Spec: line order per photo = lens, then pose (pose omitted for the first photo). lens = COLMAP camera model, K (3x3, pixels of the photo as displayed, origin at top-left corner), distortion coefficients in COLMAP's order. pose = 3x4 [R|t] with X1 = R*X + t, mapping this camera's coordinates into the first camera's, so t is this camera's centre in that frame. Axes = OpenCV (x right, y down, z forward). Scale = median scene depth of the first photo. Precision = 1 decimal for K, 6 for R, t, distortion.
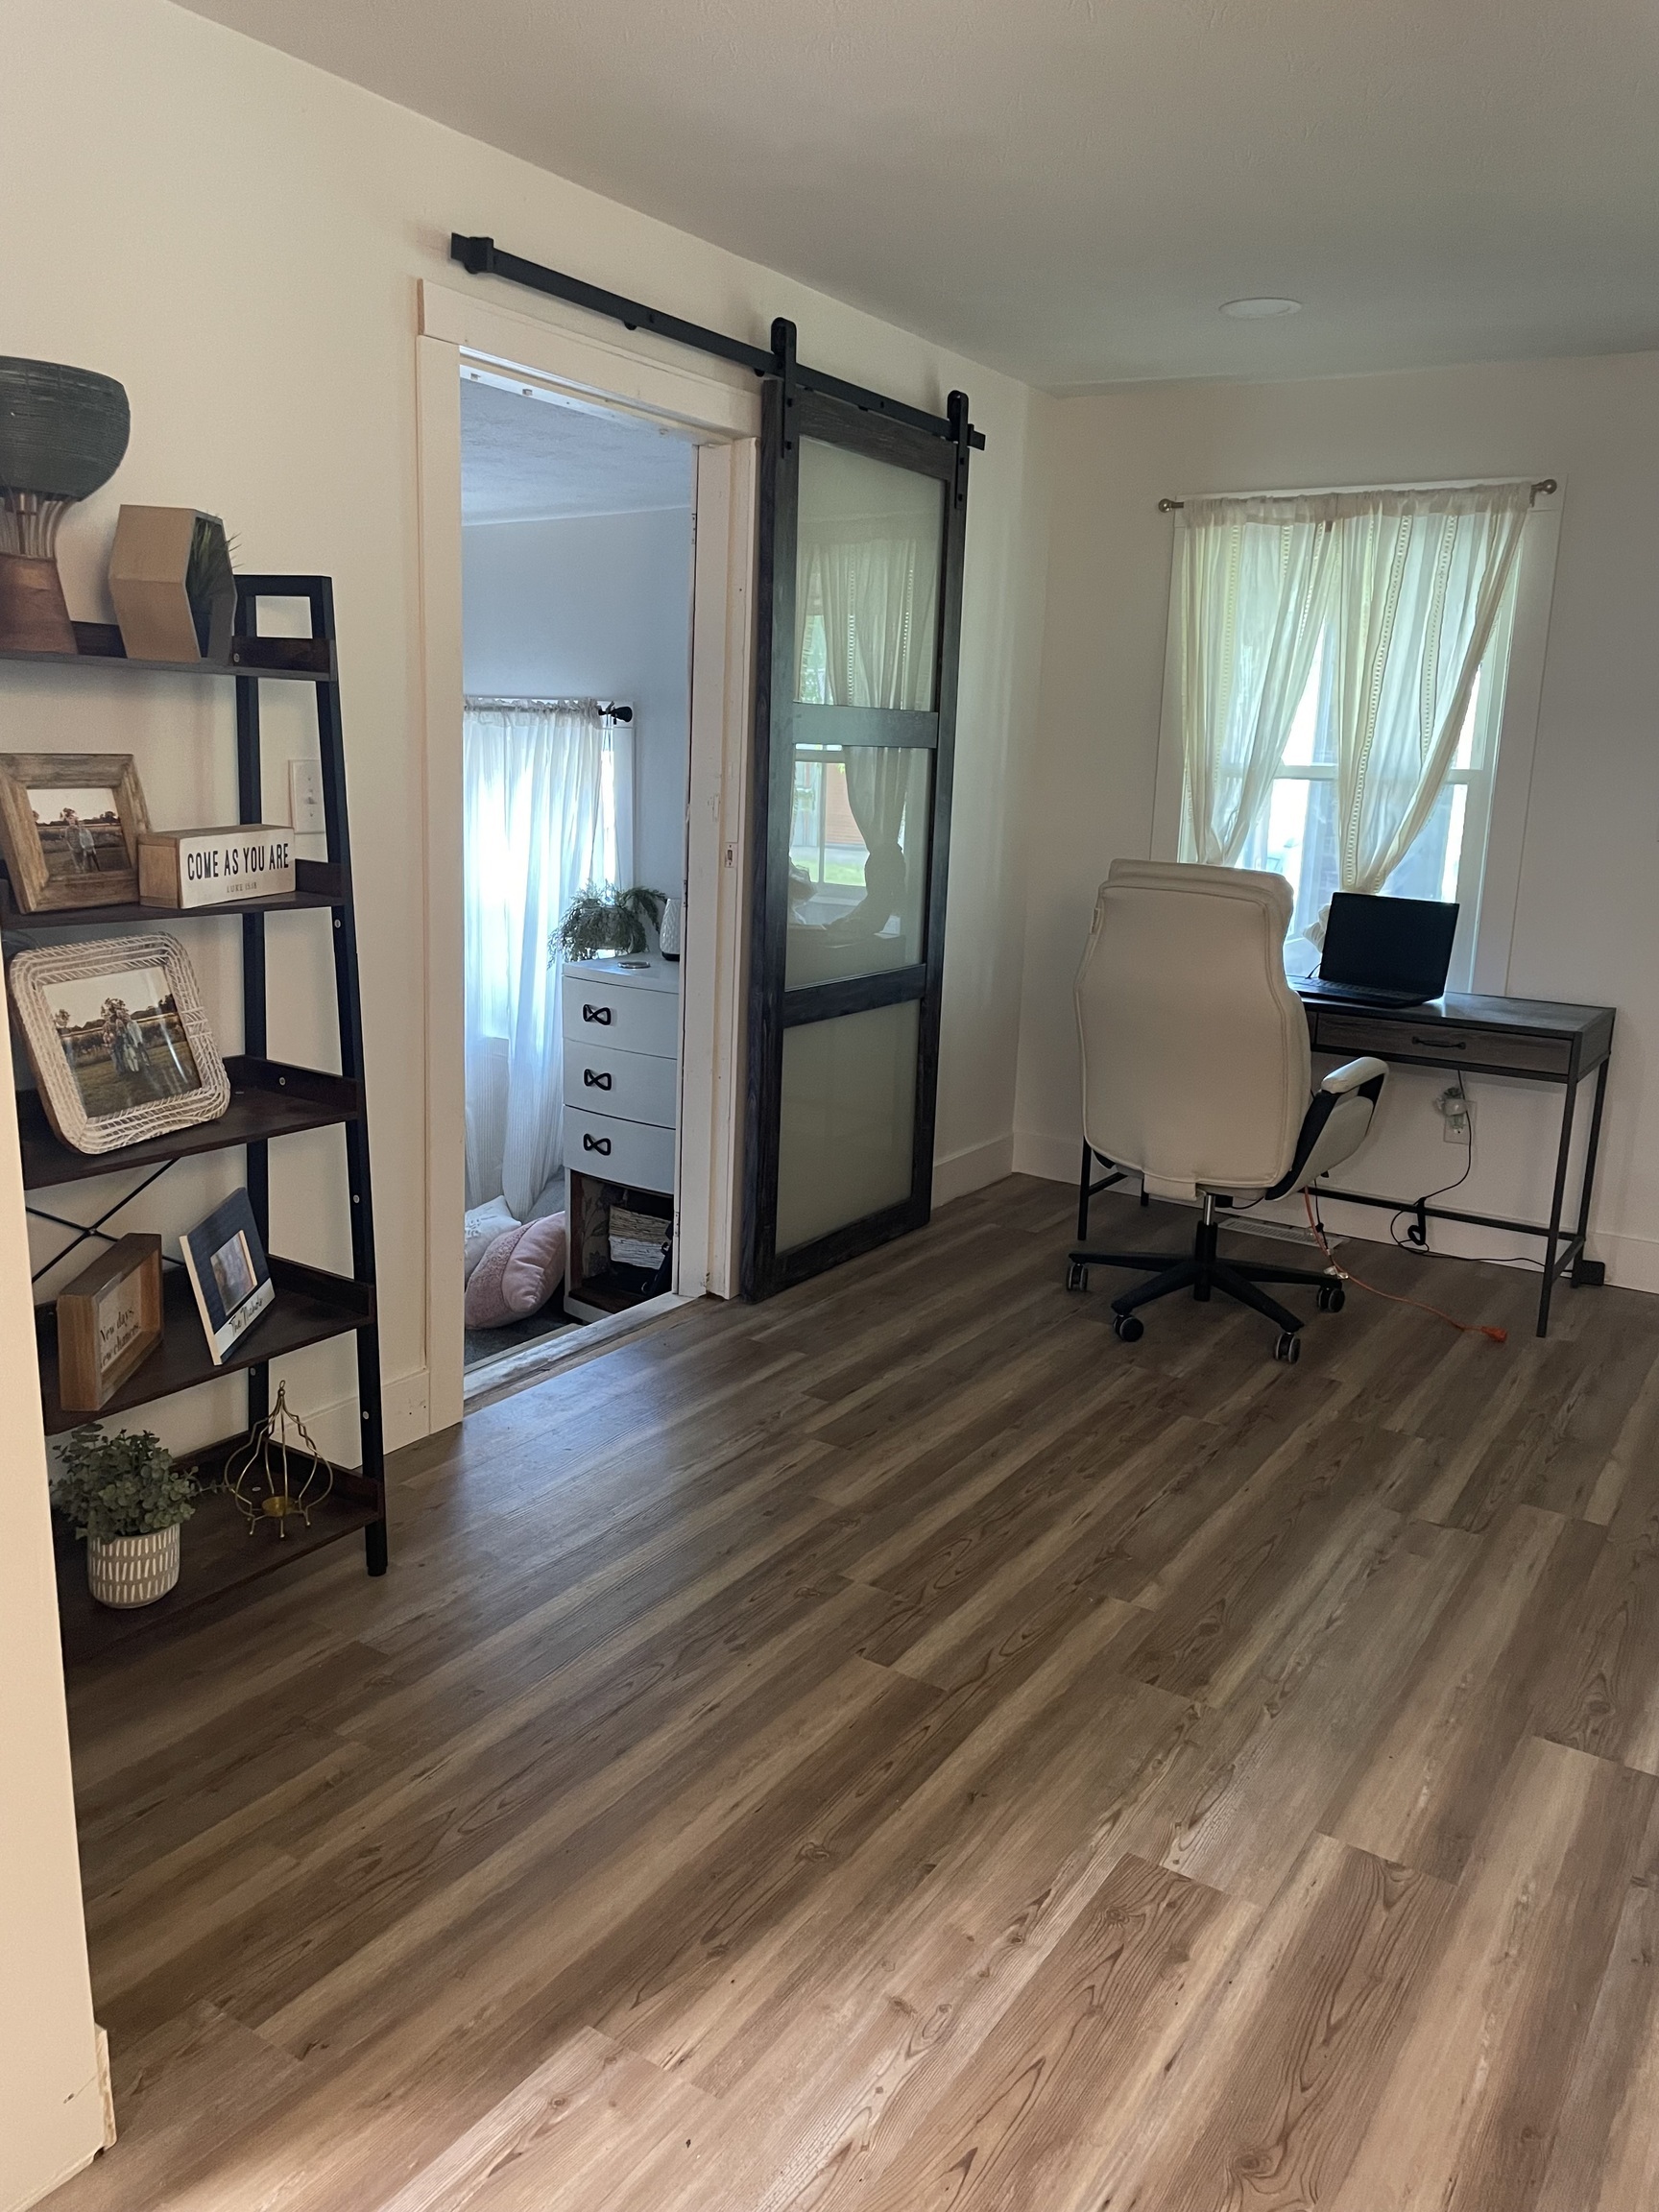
lens RADIAL K [[1657.7, 0, 833.2], [0, 1657.7, 1094.7], [0, 0, 1]] dist [0.087343, -0.111780]
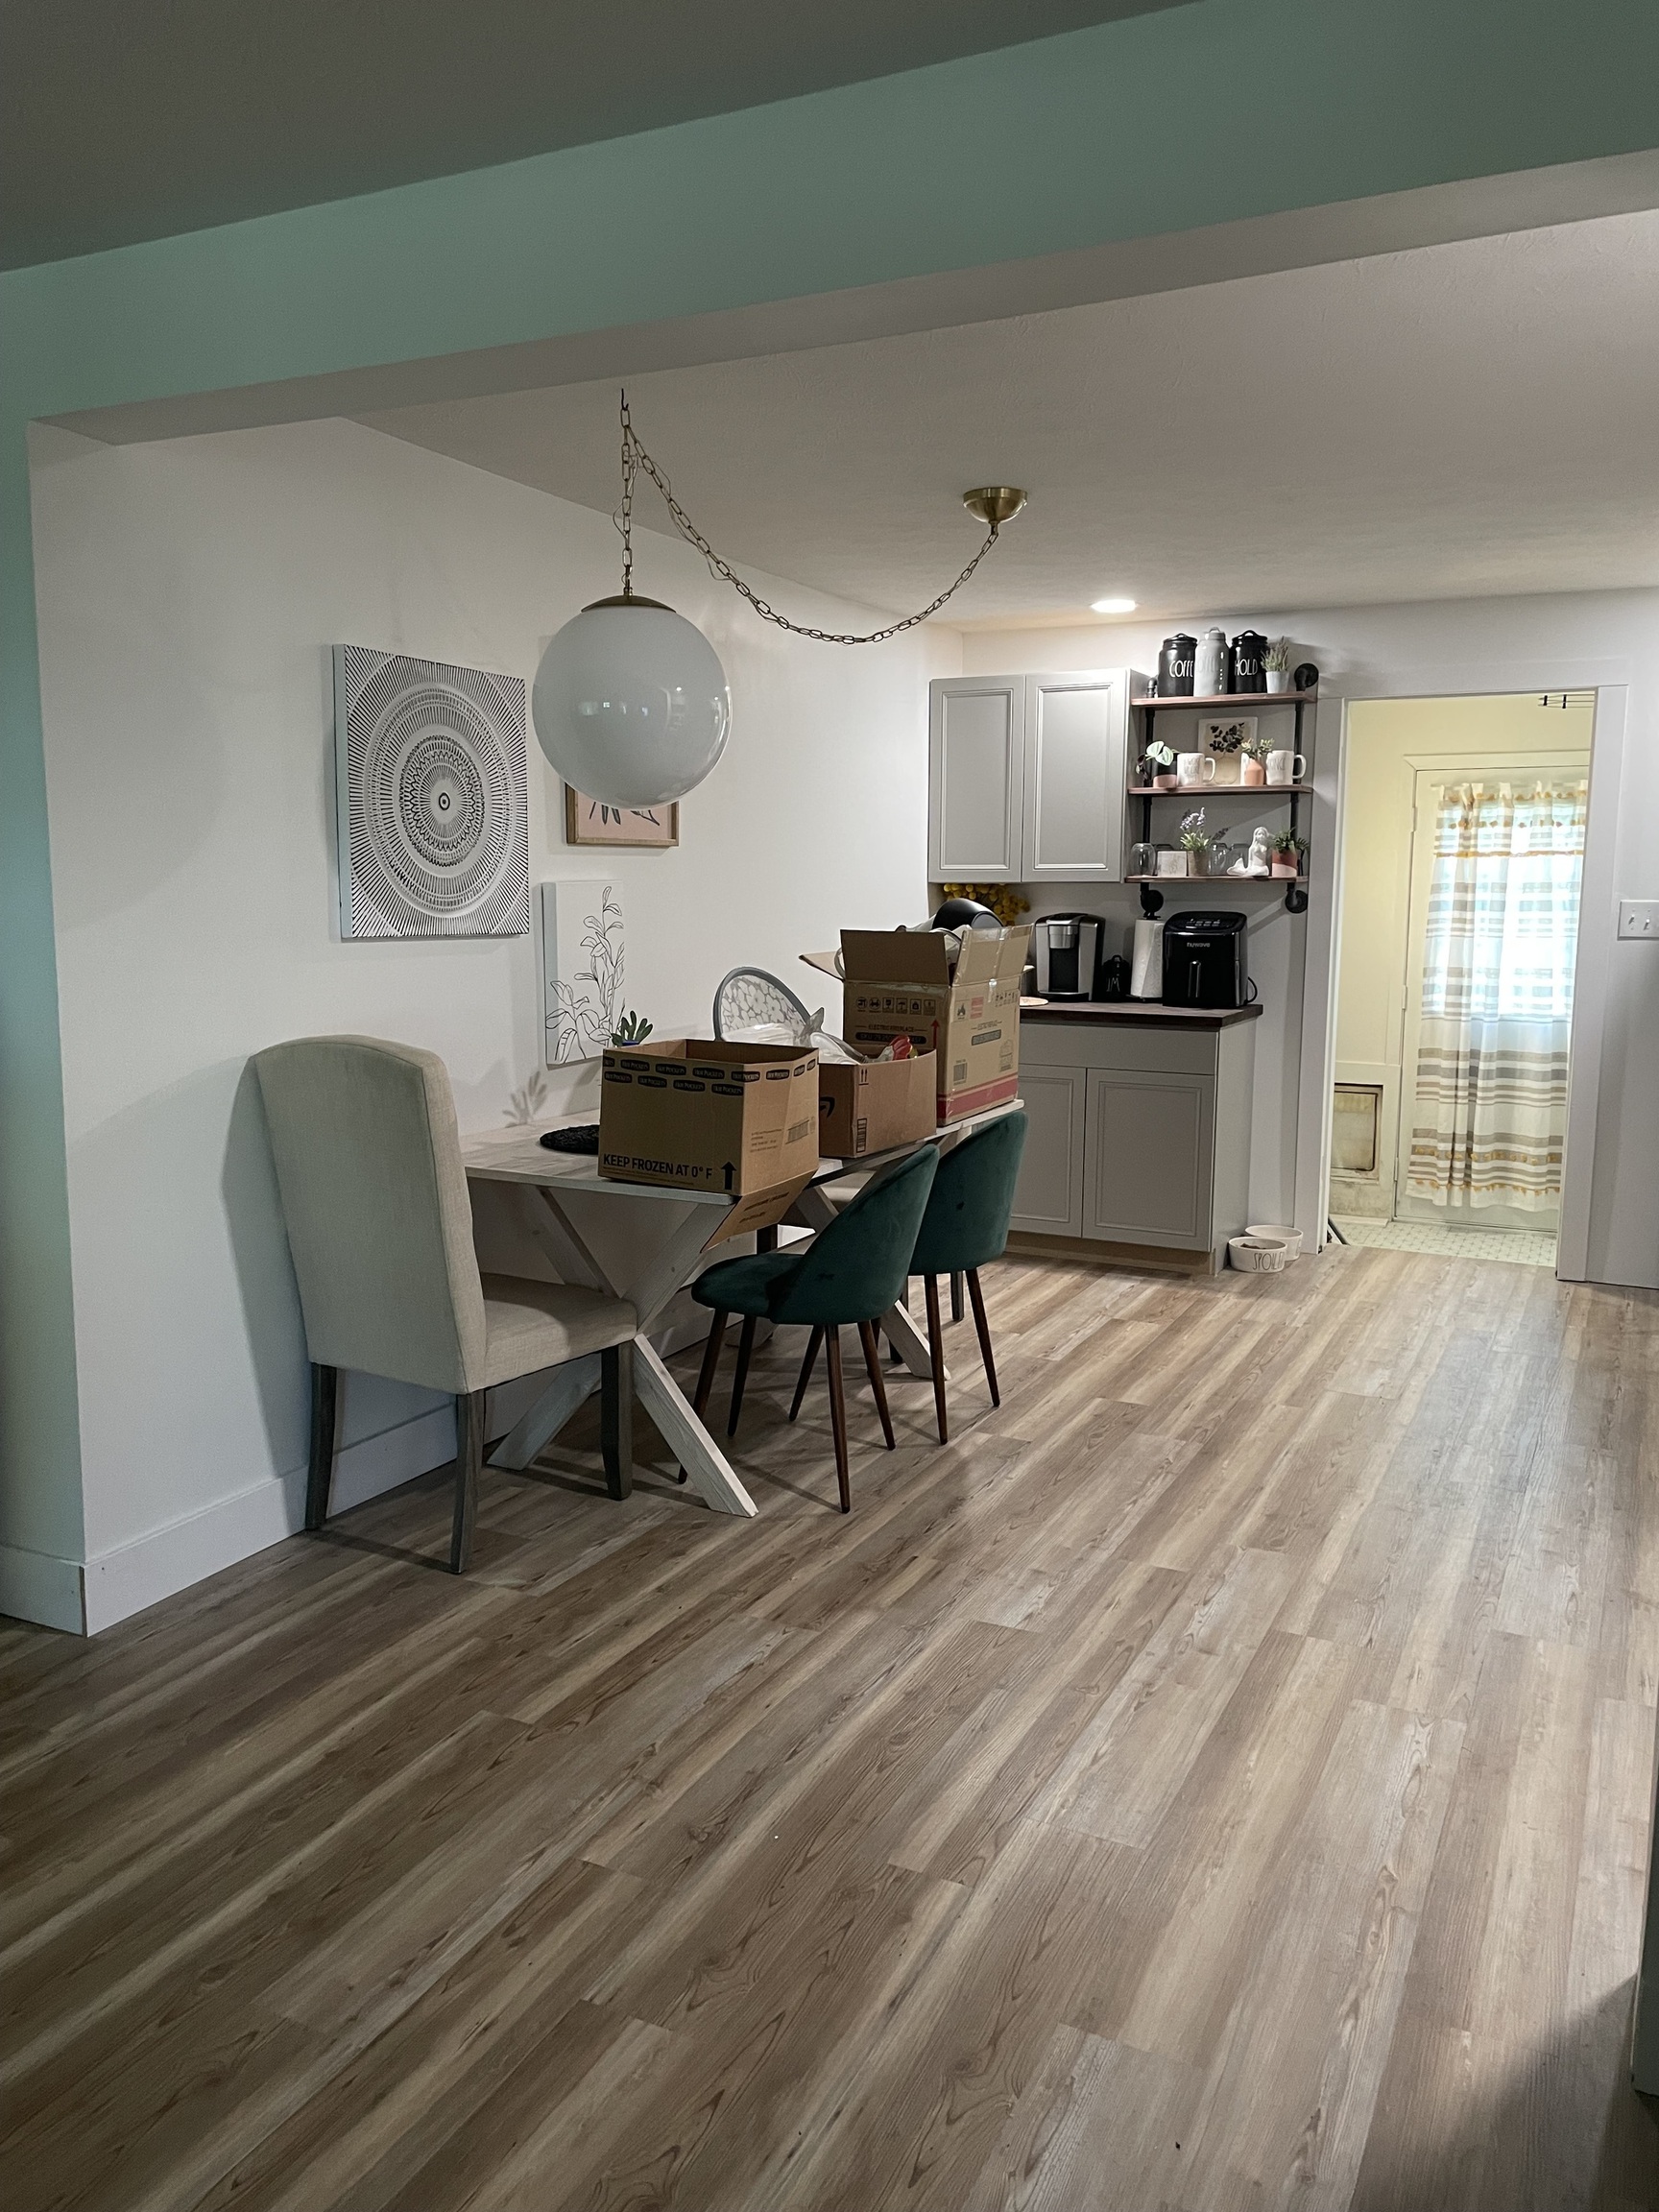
lens RADIAL K [[1657.7, 0, 833.2], [0, 1657.7, 1094.7], [0, 0, 1]] dist [0.087343, -0.111780]
pose [[-0.991602, -0.014838, -0.128475, 0.192047], [-0.057236, 0.941164, 0.333068, -0.254973], [0.115974, 0.337624, -0.934109, 1.214121]]
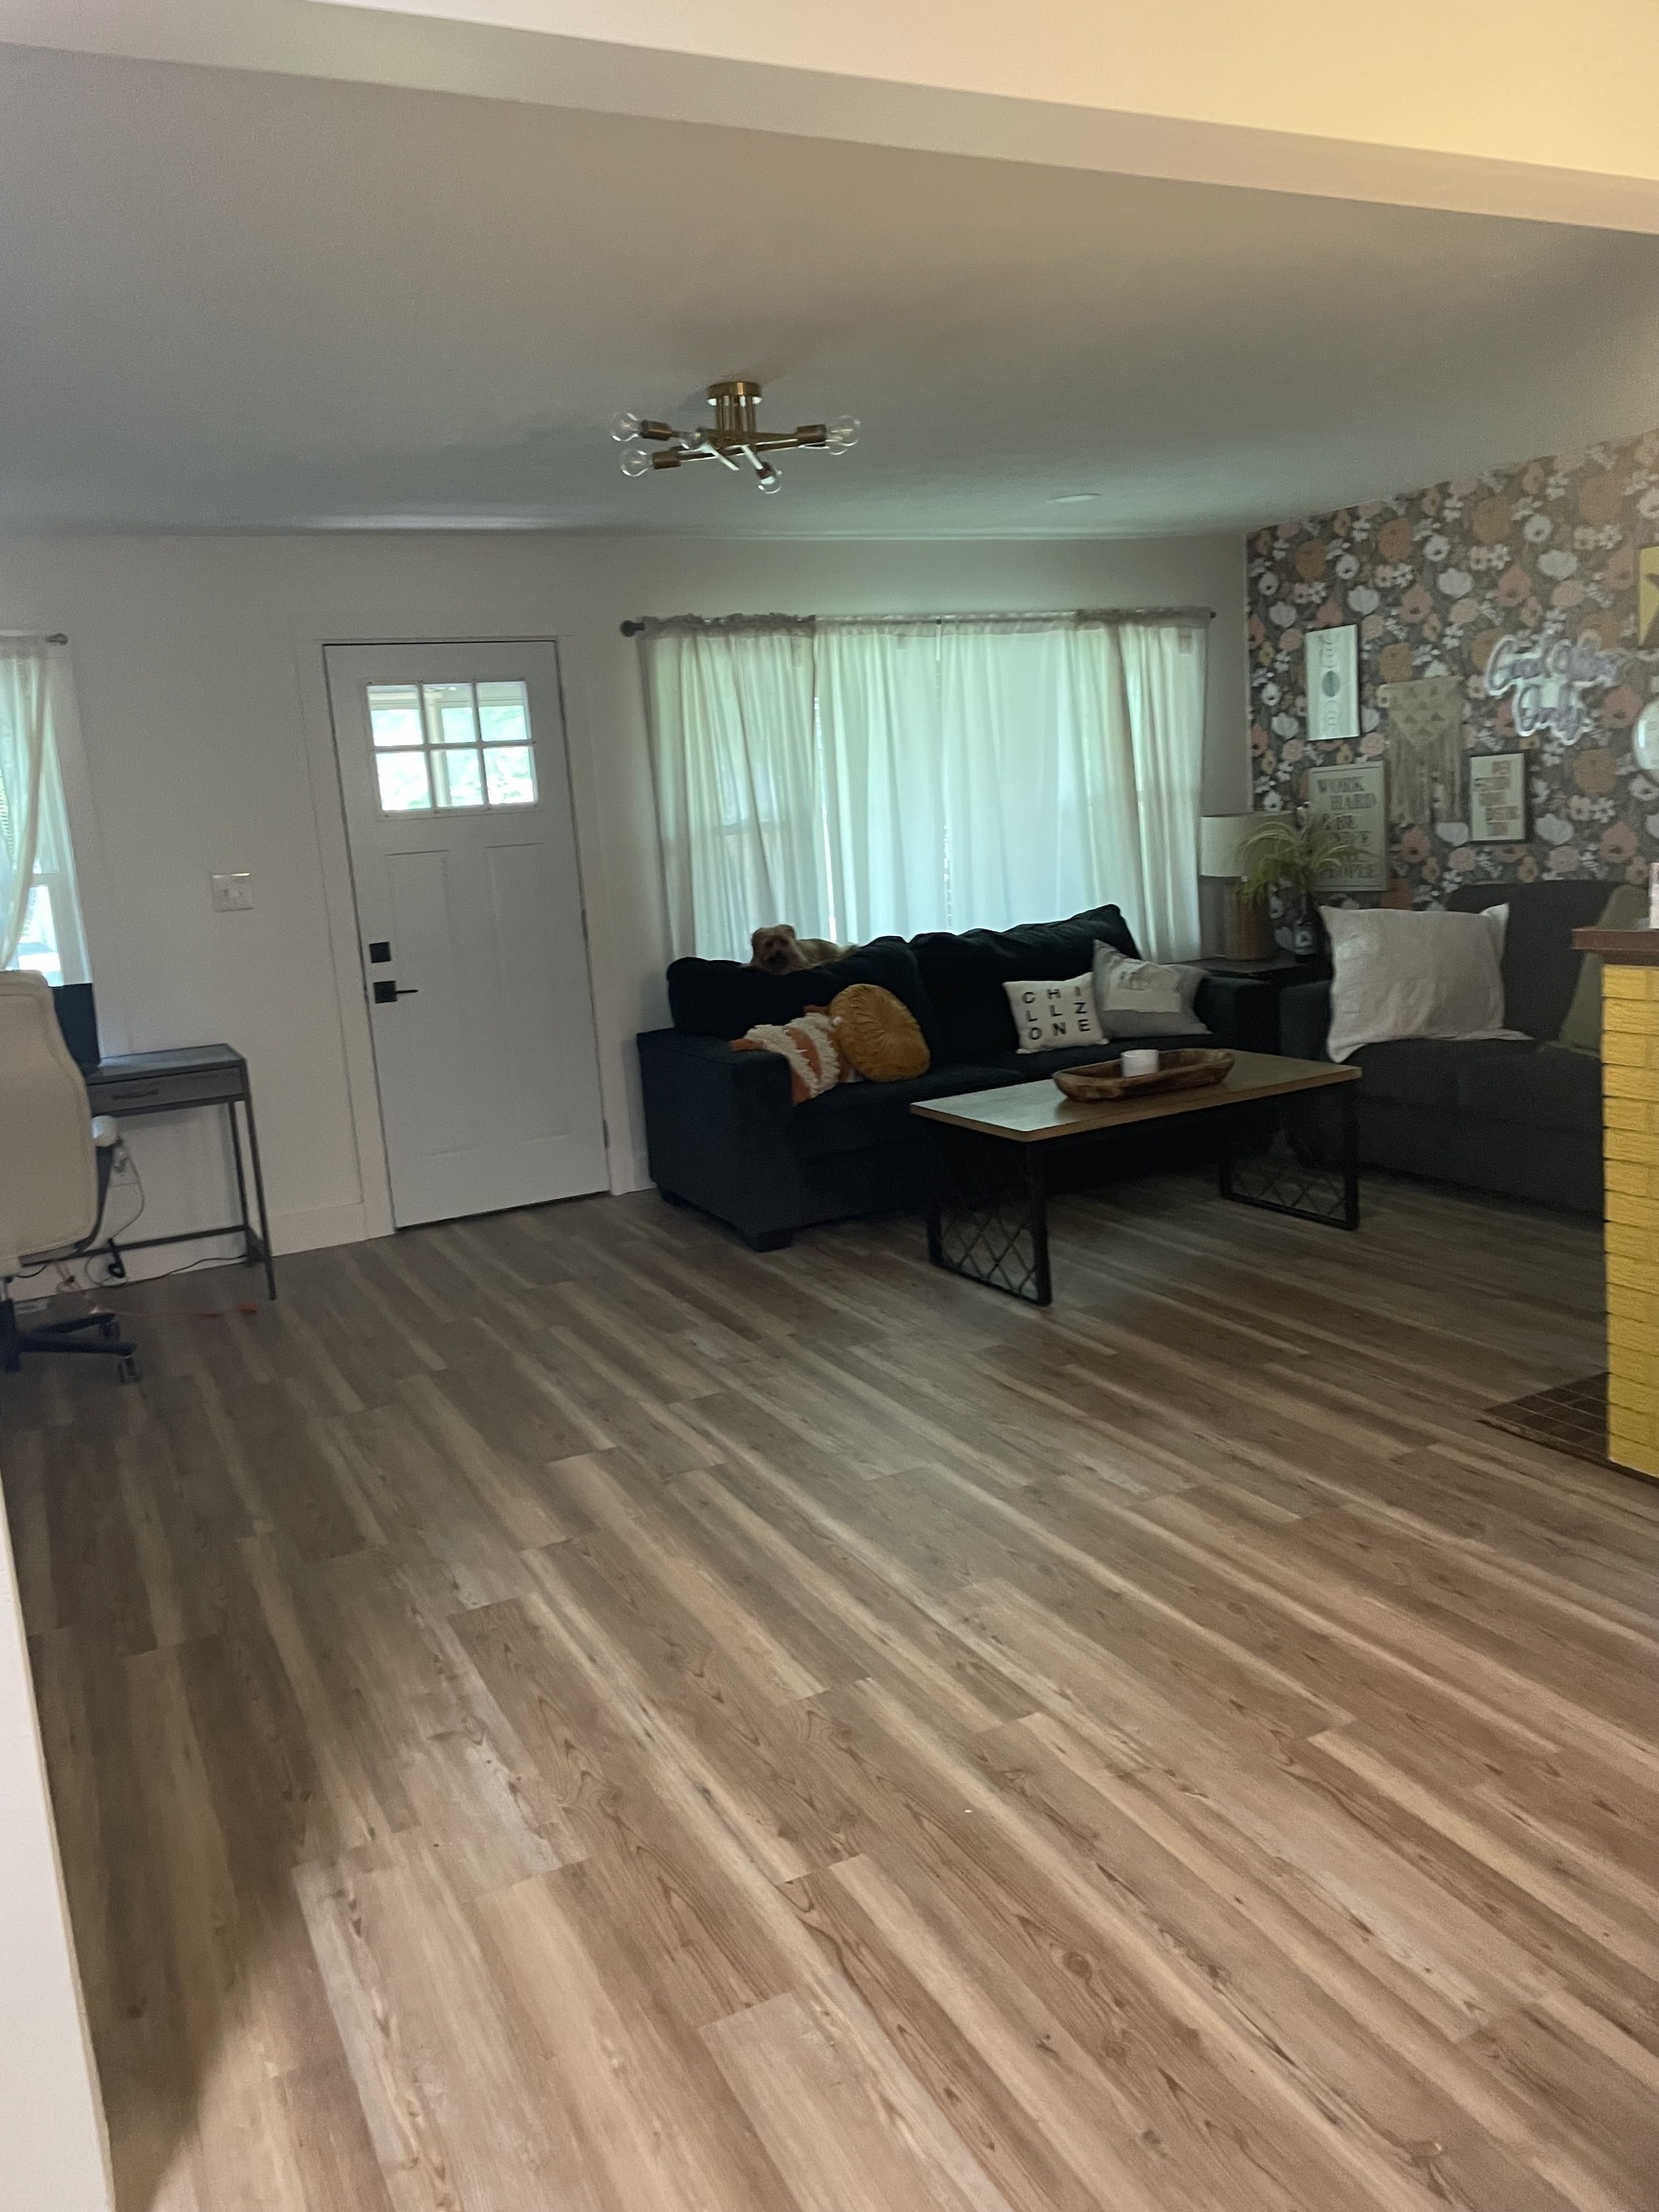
lens RADIAL K [[1657.7, 0, 833.2], [0, 1657.7, 1094.7], [0, 0, 1]] dist [0.087343, -0.111780]
pose [[0.495296, -0.212226, 0.842402, -0.667893], [0.262373, 0.960961, 0.087831, -0.008647], [-0.828156, 0.177521, 0.531643, -0.086044]]
